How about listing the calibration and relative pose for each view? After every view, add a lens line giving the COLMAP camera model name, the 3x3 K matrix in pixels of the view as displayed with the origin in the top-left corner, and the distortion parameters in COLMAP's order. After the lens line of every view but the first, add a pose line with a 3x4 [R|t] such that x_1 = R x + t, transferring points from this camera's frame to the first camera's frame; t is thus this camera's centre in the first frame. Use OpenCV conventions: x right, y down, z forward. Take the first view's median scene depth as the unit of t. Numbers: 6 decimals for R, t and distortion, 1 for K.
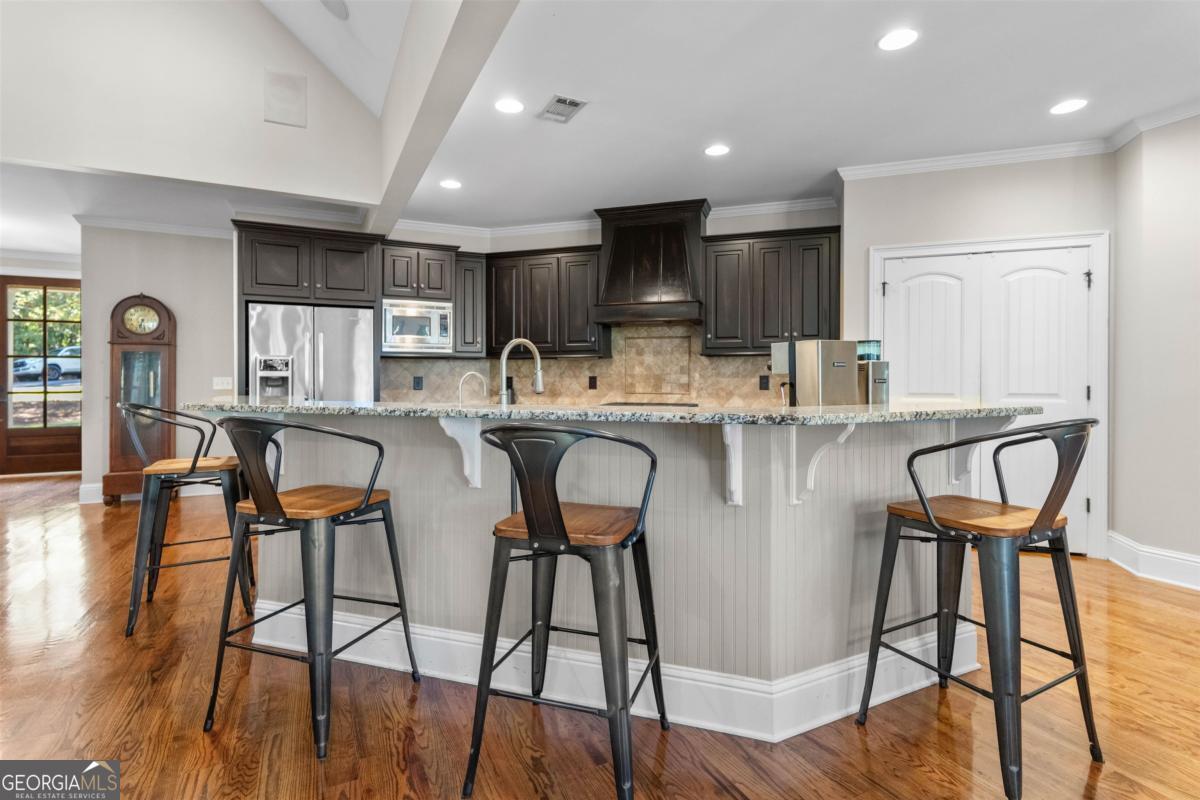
lens RADIAL K [[574.3, 0, 601.4], [0, 574.3, 383.1], [0, 0, 1]] dist [0.000567, 0.000393]
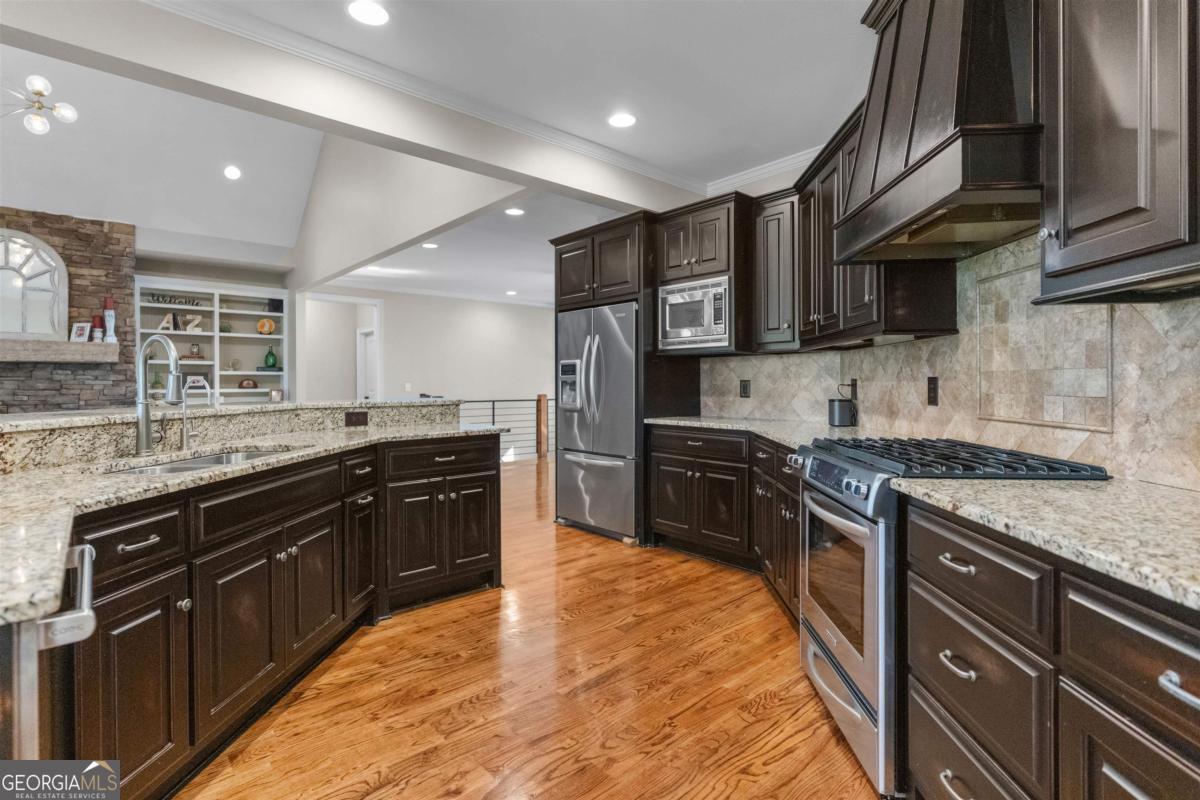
lens RADIAL K [[574.3, 0, 601.4], [0, 574.3, 383.1], [0, 0, 1]] dist [0.000567, 0.000393]
pose [[0.270819, -0.000152, -0.962630, 0.365095], [-0.003201, 0.999994, -0.001058, -0.005920], [0.962625, 0.003368, 0.270817, 0.642361]]
